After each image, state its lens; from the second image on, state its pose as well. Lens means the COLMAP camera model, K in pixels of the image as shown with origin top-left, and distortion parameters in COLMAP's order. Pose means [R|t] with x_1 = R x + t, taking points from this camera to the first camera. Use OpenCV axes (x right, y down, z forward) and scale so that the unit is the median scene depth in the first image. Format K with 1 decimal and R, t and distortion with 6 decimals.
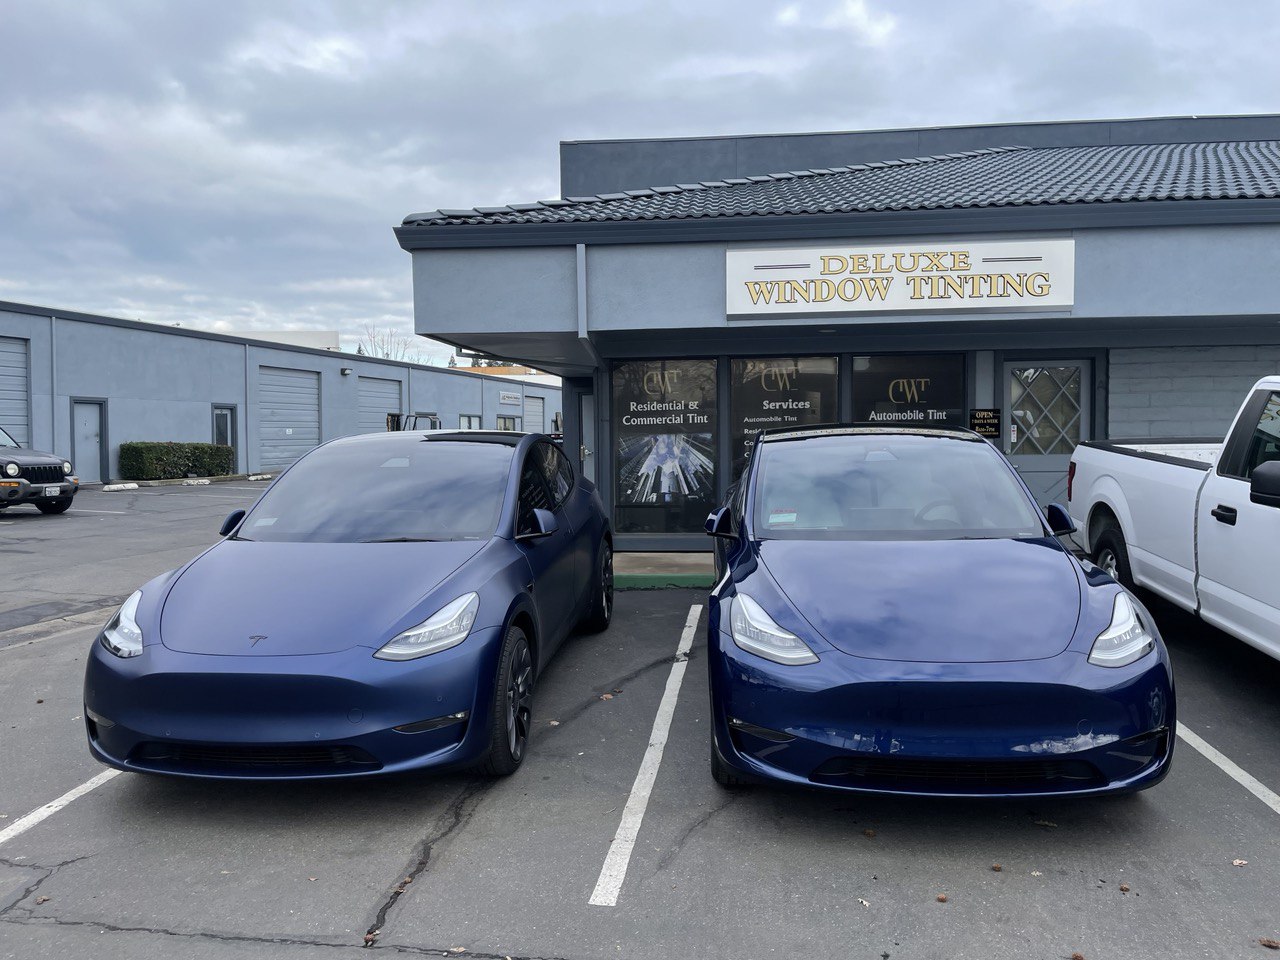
lens RADIAL K [[963.1, 0, 642.0], [0, 963.1, 478.1], [0, 0, 1]] dist [0.062867, -0.080477]
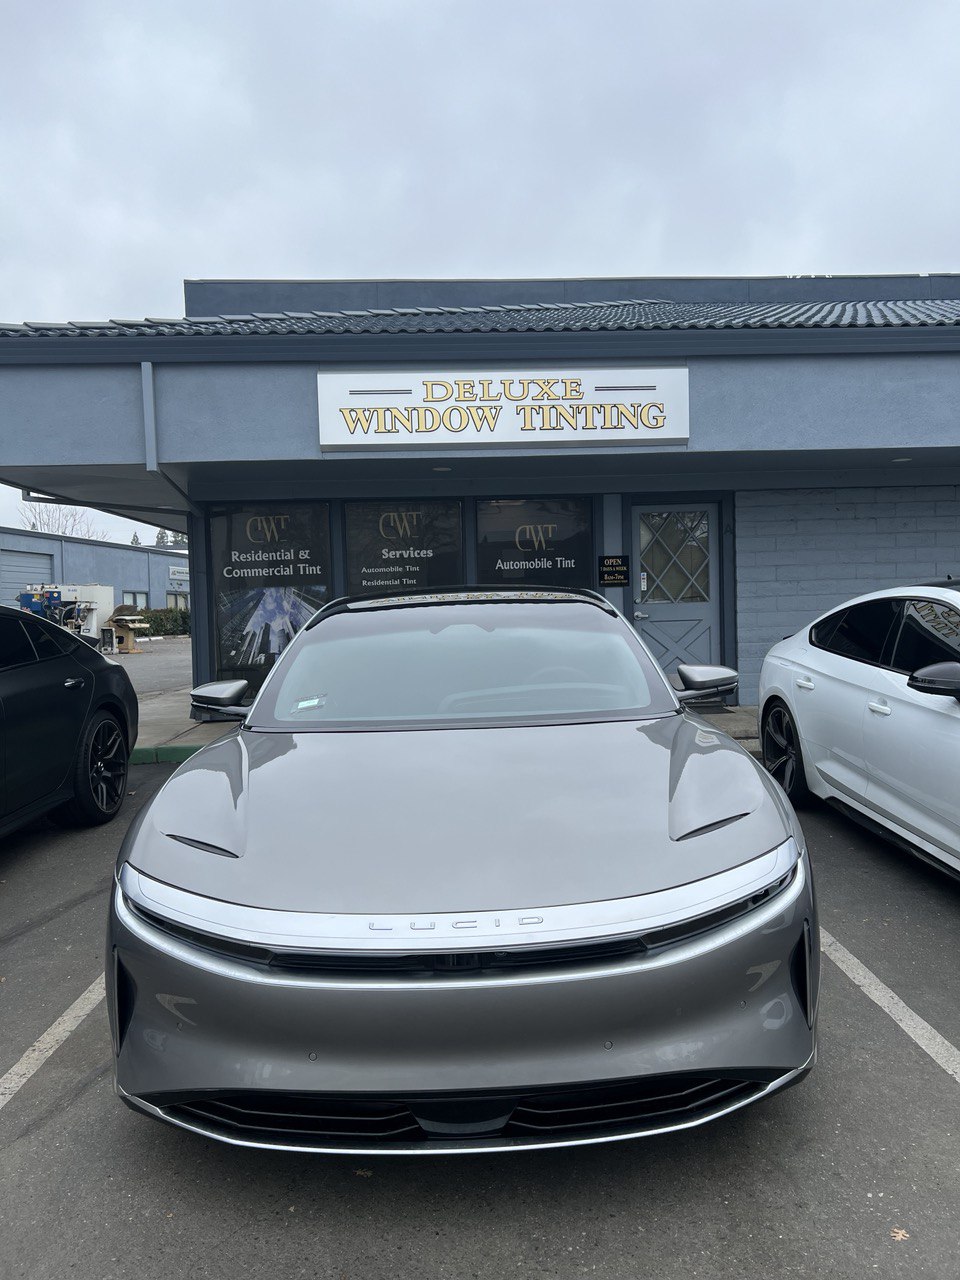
lens RADIAL K [[963.1, 0, 494.4], [0, 963.1, 645.8], [0, 0, 1]] dist [0.062867, -0.080477]
pose [[0.987876, -0.022162, 0.153658, 0.092121], [0.024036, 0.999657, -0.010354, 0.023639], [-0.153376, 0.013922, 0.988070, 0.090089]]
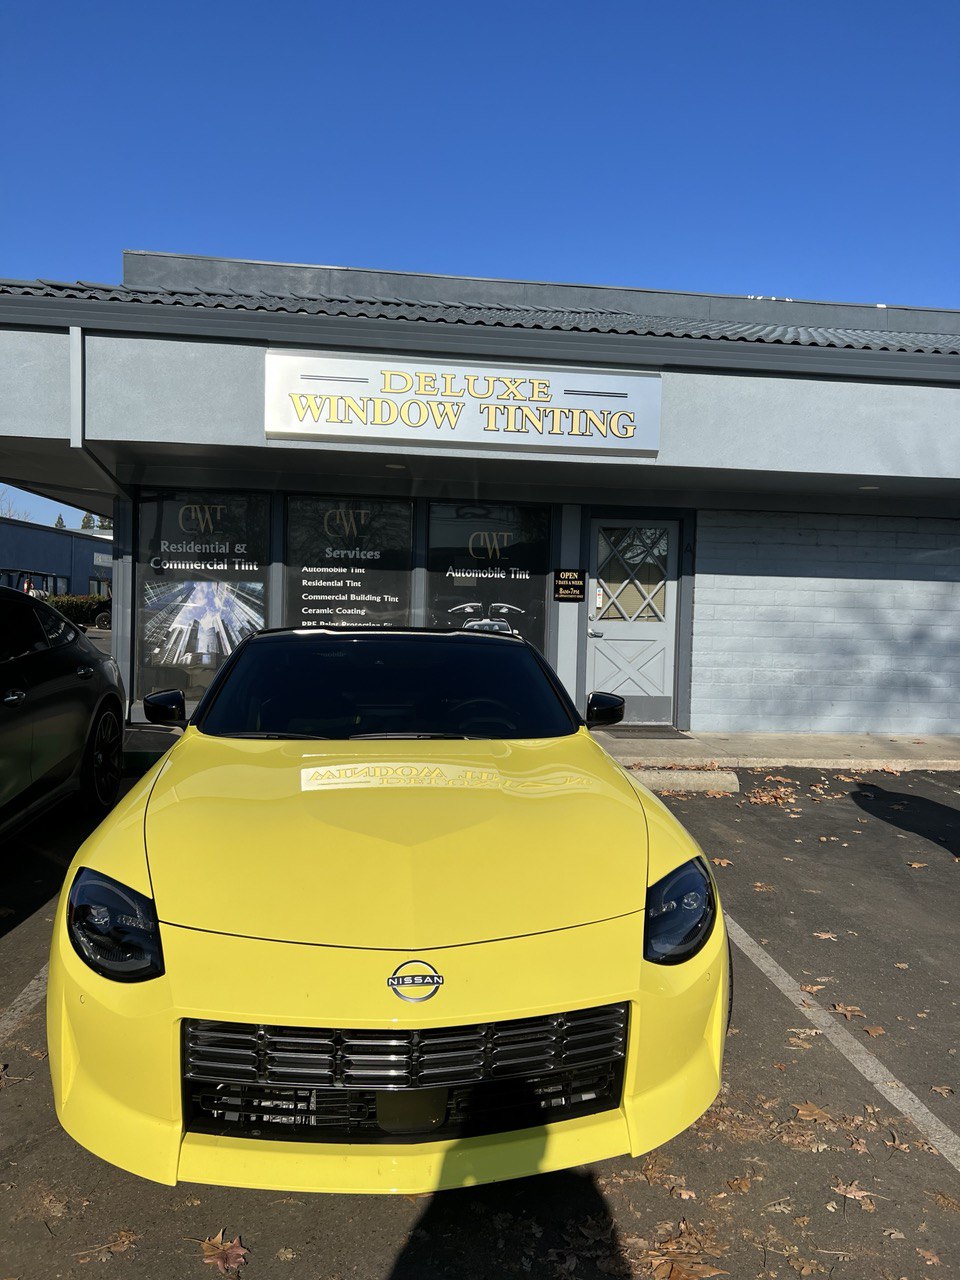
lens RADIAL K [[963.1, 0, 498.5], [0, 963.1, 649.5], [0, 0, 1]] dist [0.062867, -0.080477]
pose [[0.973513, 0.027804, 0.226934, 0.086607], [-0.025519, 0.999590, -0.012998, 0.017343], [-0.227202, 0.006863, 0.973823, 0.141321]]
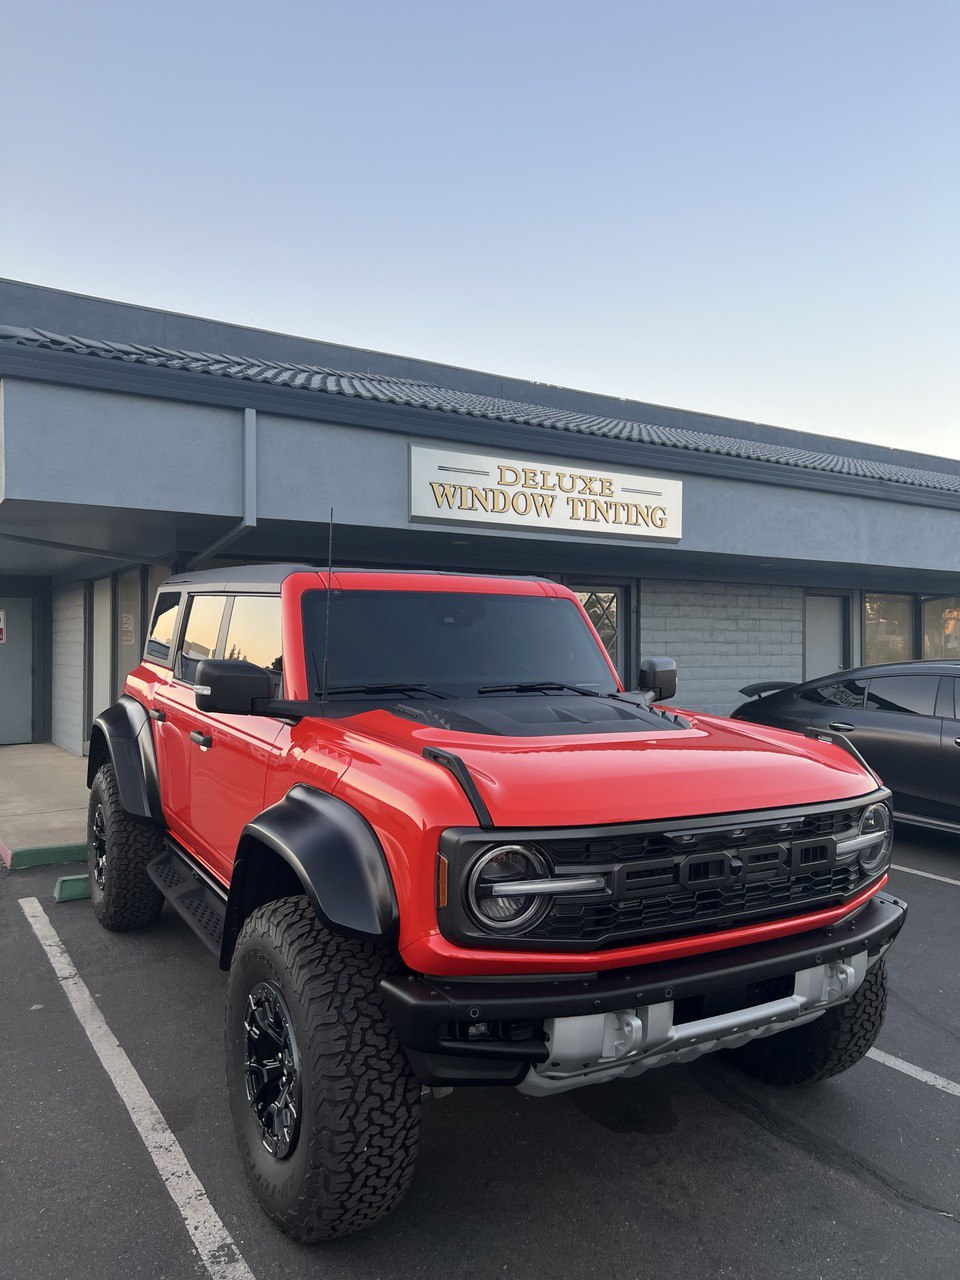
lens RADIAL K [[963.1, 0, 489.3], [0, 963.1, 659.9], [0, 0, 1]] dist [0.062867, -0.080477]
pose [[0.776284, 0.003763, 0.630372, -0.366620], [0.019613, 0.999354, -0.030118, -0.006625], [-0.630078, 0.035744, 0.775709, 0.232941]]
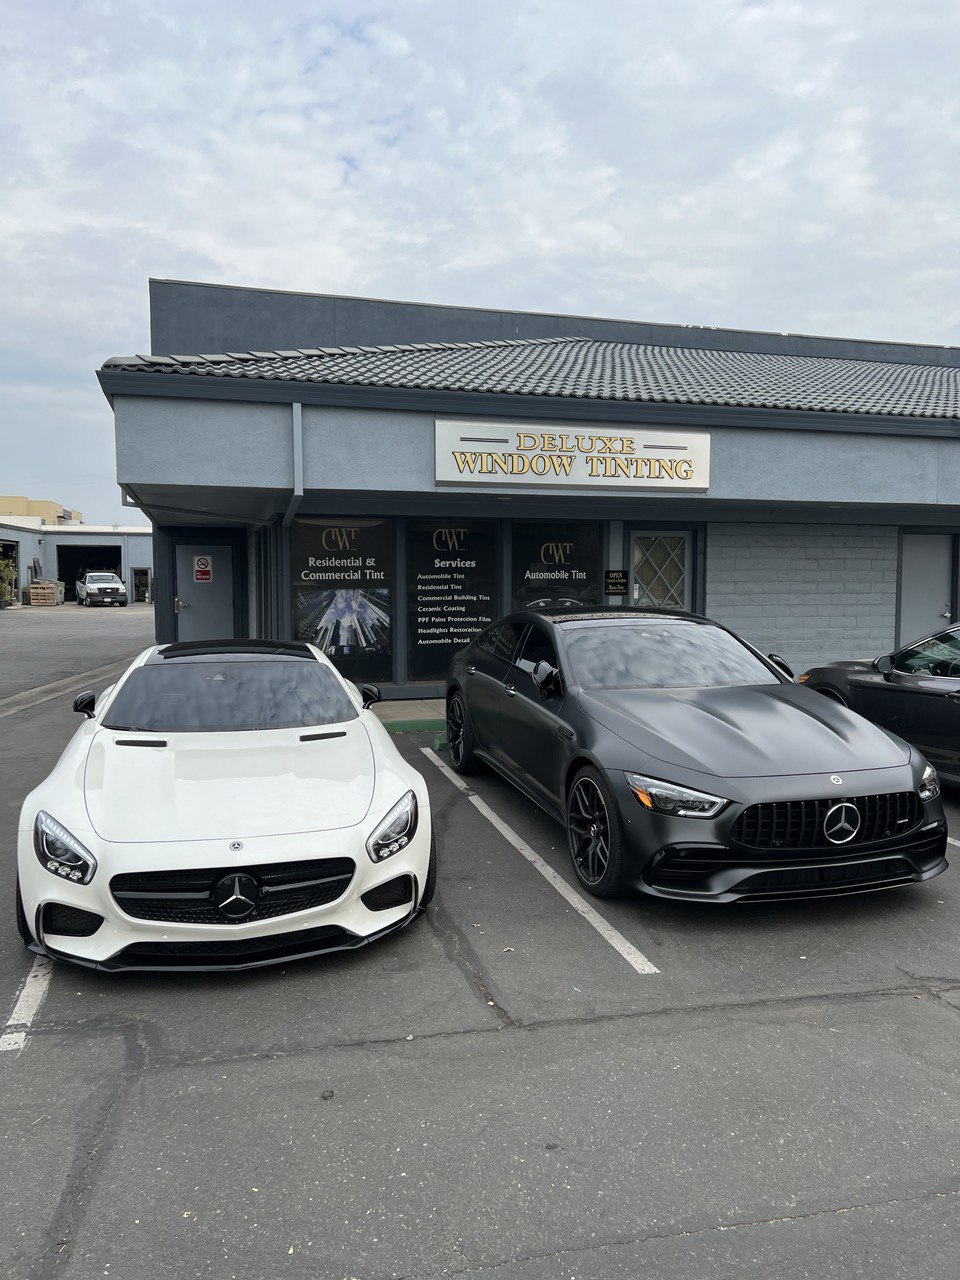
lens RADIAL K [[963.1, 0, 488.1], [0, 963.1, 651.7], [0, 0, 1]] dist [0.062867, -0.080477]
pose [[0.924581, -0.017781, 0.380571, -0.240182], [0.008510, 0.999625, 0.026030, -0.004239], [-0.380891, -0.020829, 0.924385, -0.025887]]
